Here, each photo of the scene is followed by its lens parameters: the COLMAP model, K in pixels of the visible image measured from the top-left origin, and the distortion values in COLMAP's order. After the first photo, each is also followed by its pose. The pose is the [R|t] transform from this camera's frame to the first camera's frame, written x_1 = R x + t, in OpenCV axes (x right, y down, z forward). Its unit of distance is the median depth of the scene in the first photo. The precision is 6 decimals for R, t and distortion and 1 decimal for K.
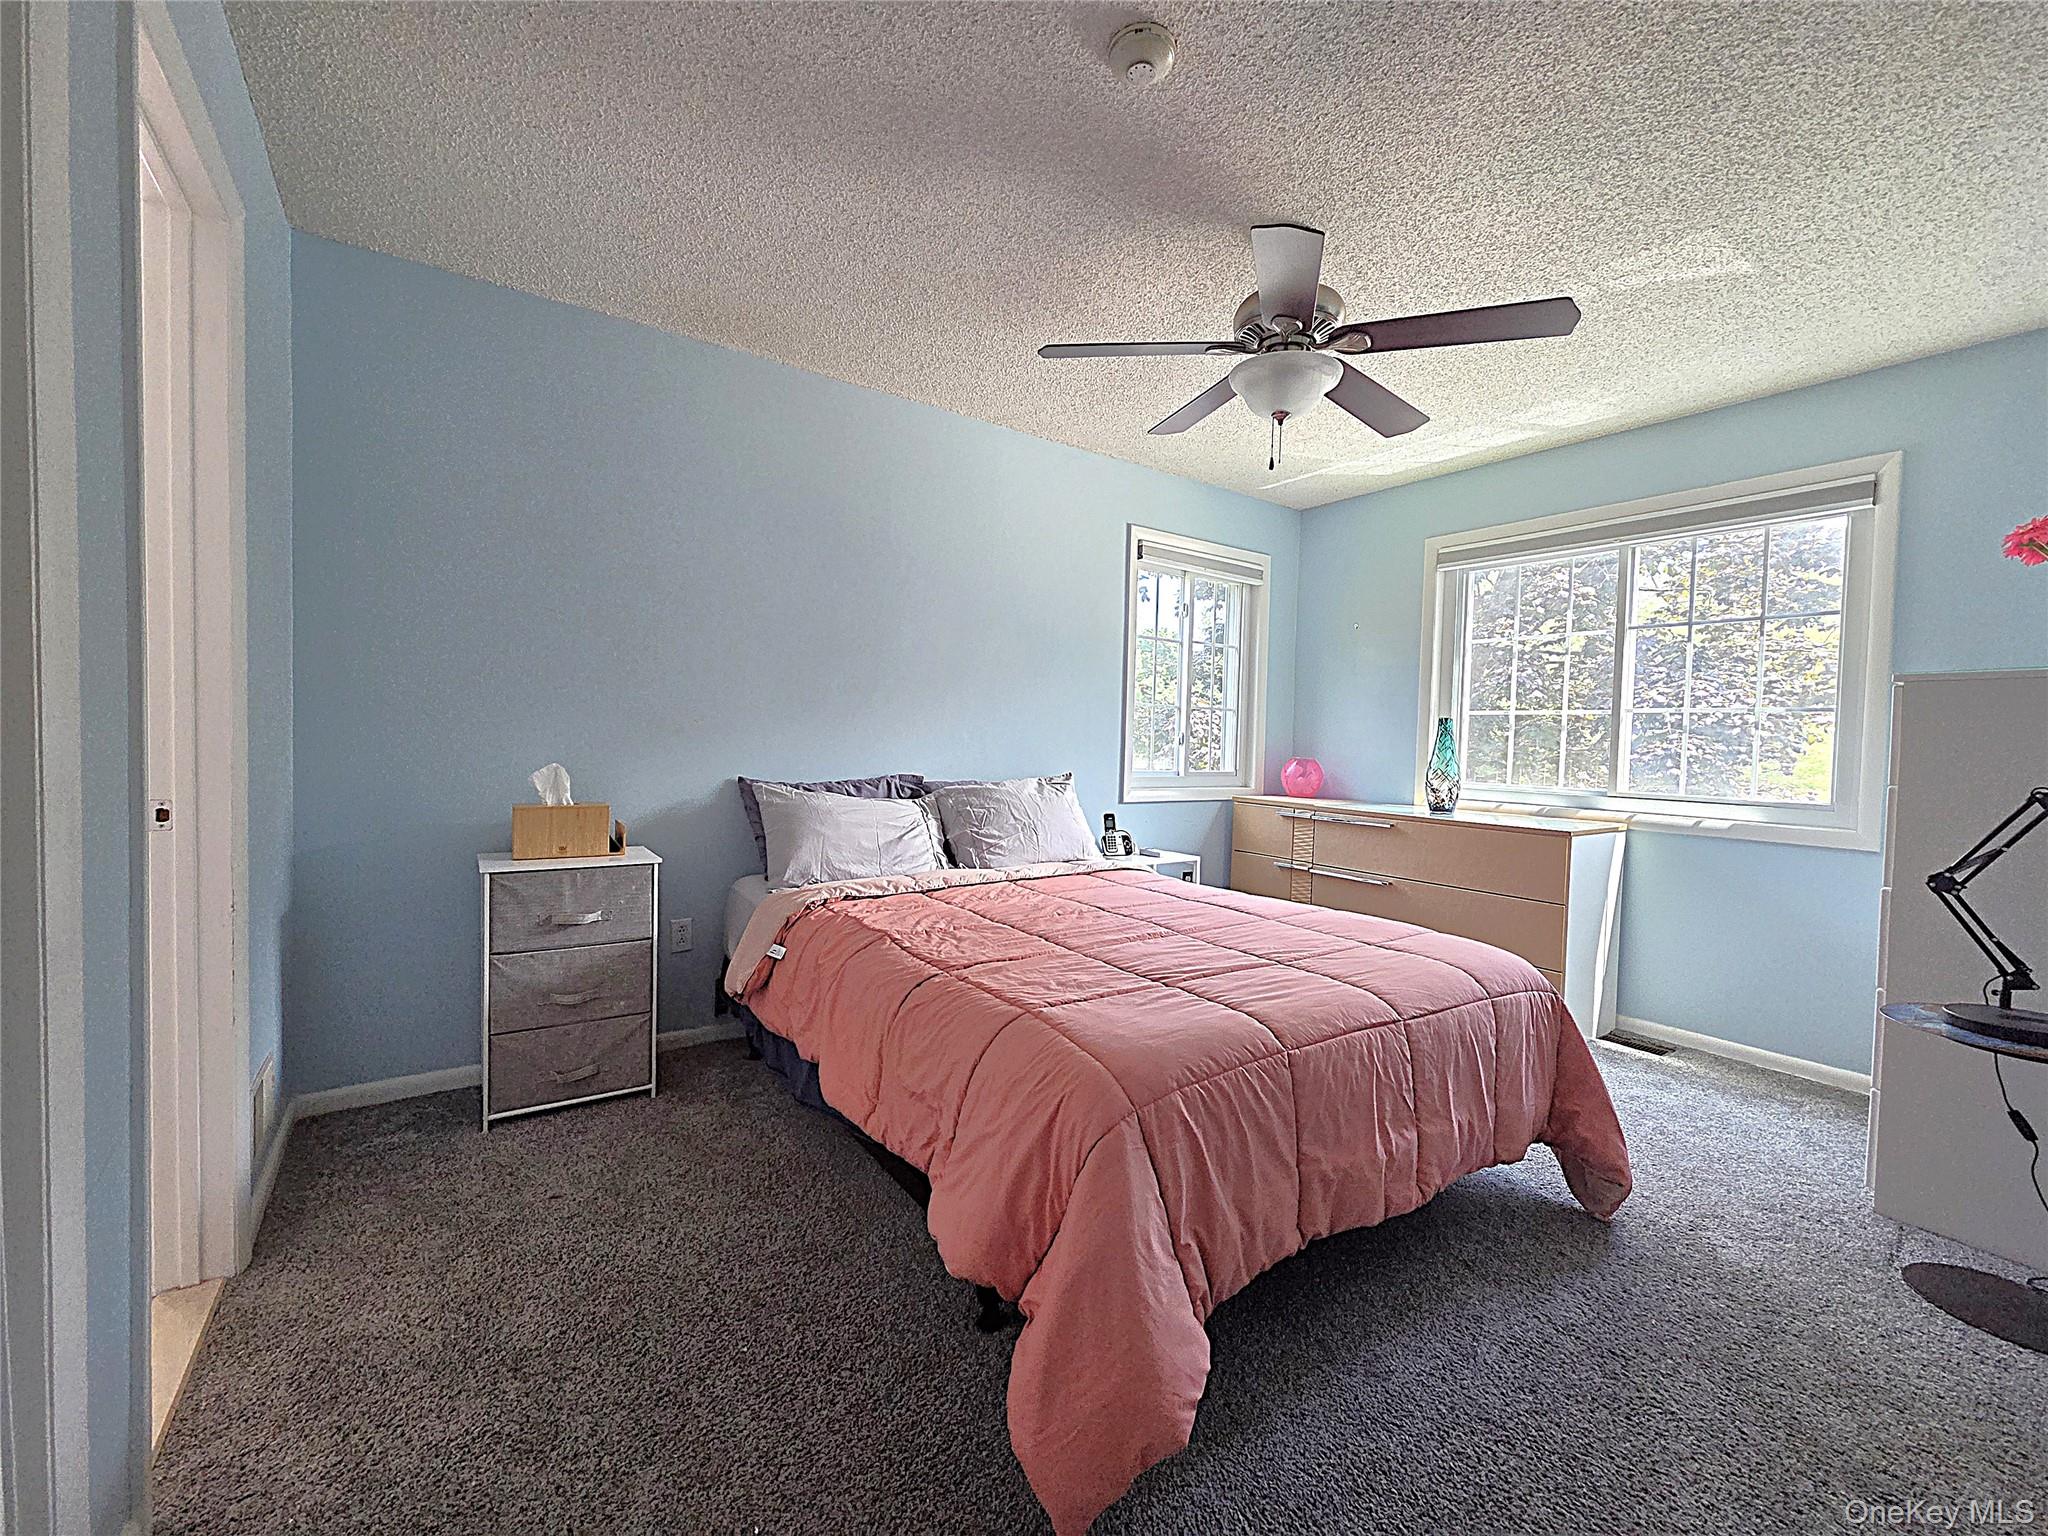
lens RADIAL K [[841.1, 0, 1018.2], [0, 841.1, 766.7], [0, 0, 1]] dist [0.000722, 0.000039]
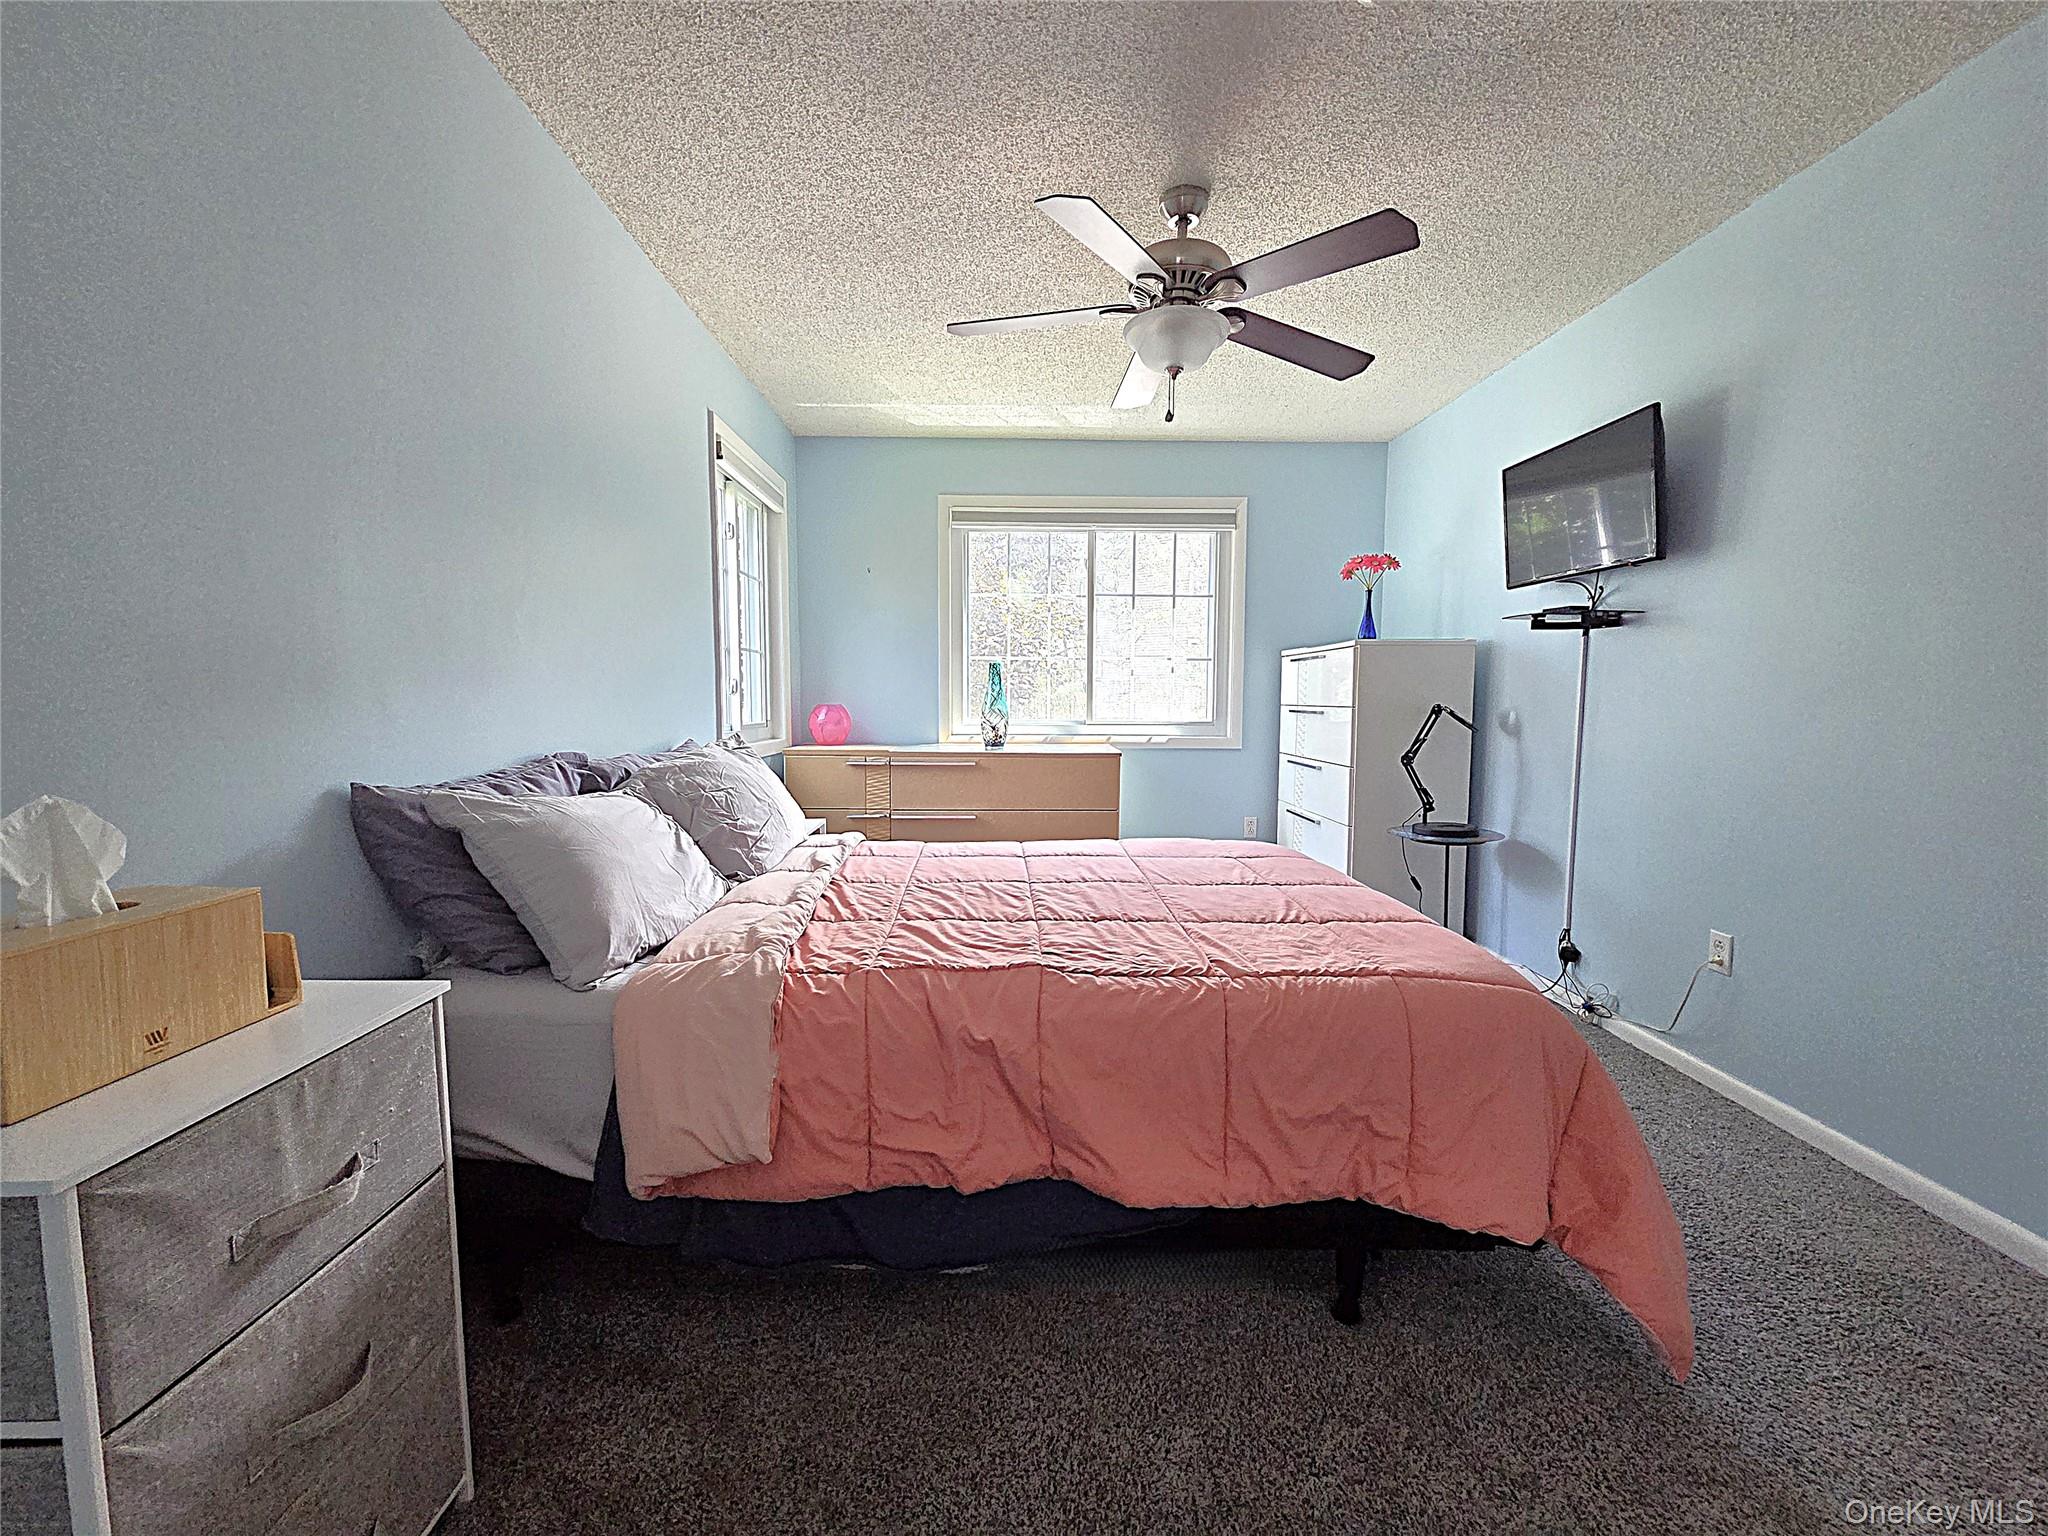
lens RADIAL K [[841.1, 0, 1018.2], [0, 841.1, 766.7], [0, 0, 1]] dist [0.000722, 0.000039]
pose [[0.553315, -0.096635, 0.827347, -0.515148], [0.040317, 0.995191, 0.089276, -0.024464], [-0.831996, -0.016042, 0.554550, 0.429085]]
